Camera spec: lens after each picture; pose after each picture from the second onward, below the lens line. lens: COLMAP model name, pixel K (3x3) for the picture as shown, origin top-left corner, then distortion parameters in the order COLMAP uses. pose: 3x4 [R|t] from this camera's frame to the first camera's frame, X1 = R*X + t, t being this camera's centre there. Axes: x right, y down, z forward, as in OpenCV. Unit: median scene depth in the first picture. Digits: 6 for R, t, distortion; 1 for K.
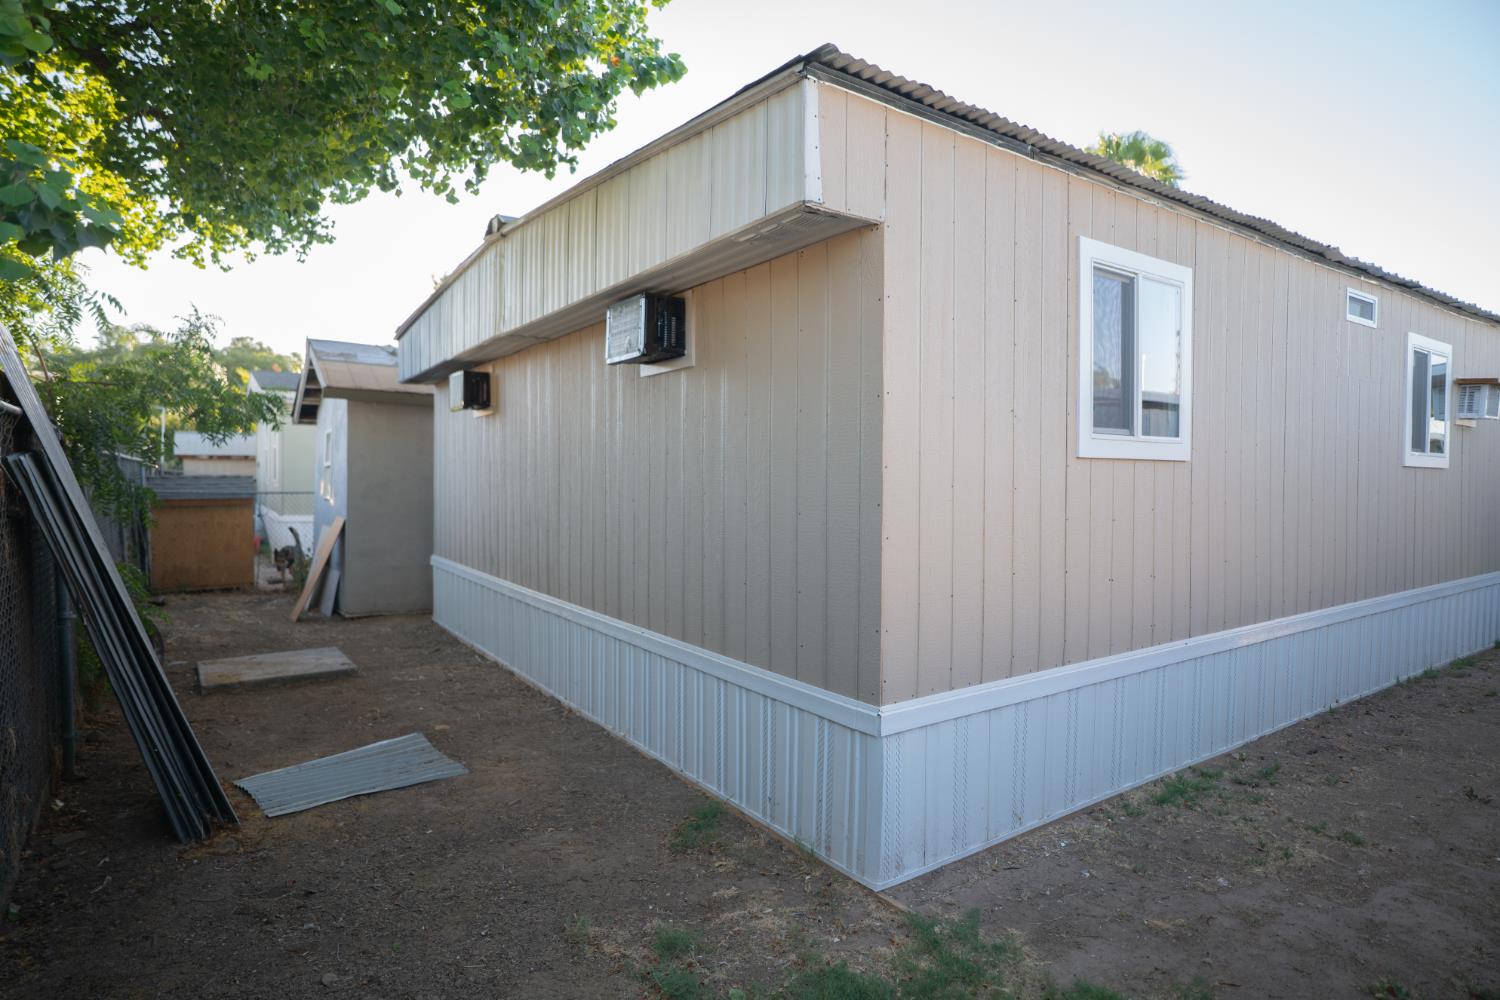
lens RADIAL K [[814.6, 0, 737.8], [0, 814.6, 492.6], [0, 0, 1]] dist [-0.055781, 0.041851]
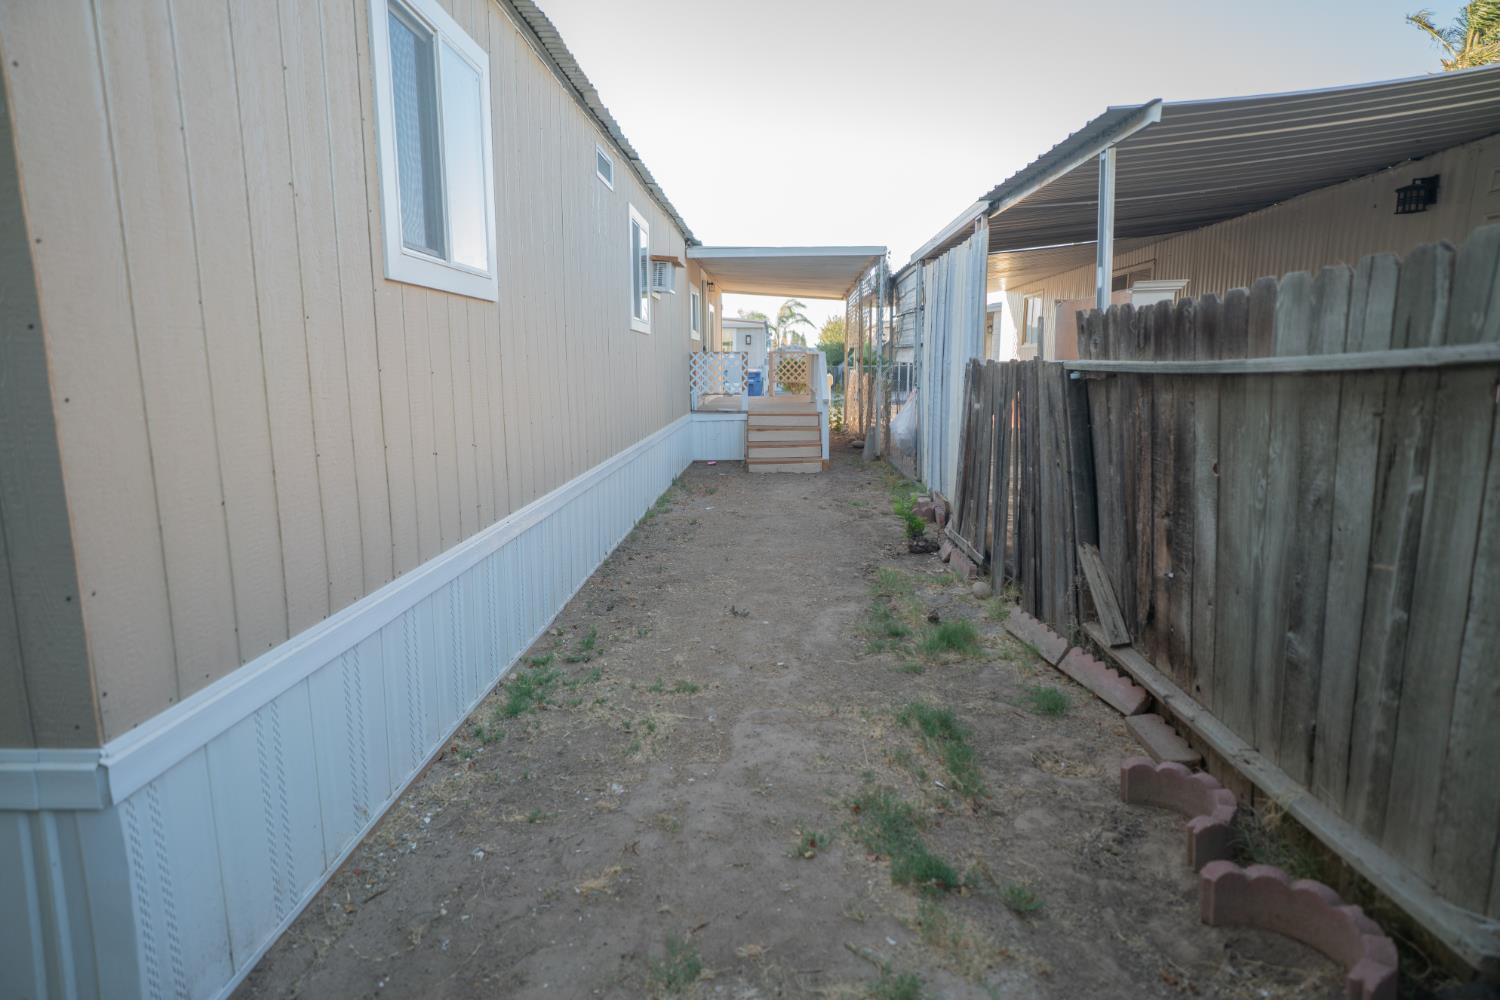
lens RADIAL K [[814.6, 0, 737.8], [0, 814.6, 492.6], [0, 0, 1]] dist [-0.055781, 0.041851]
pose [[0.603004, -0.133696, 0.786455, 0.039949], [0.023732, 0.988426, 0.149834, 0.040862], [-0.797385, -0.071686, 0.599198, 0.344504]]
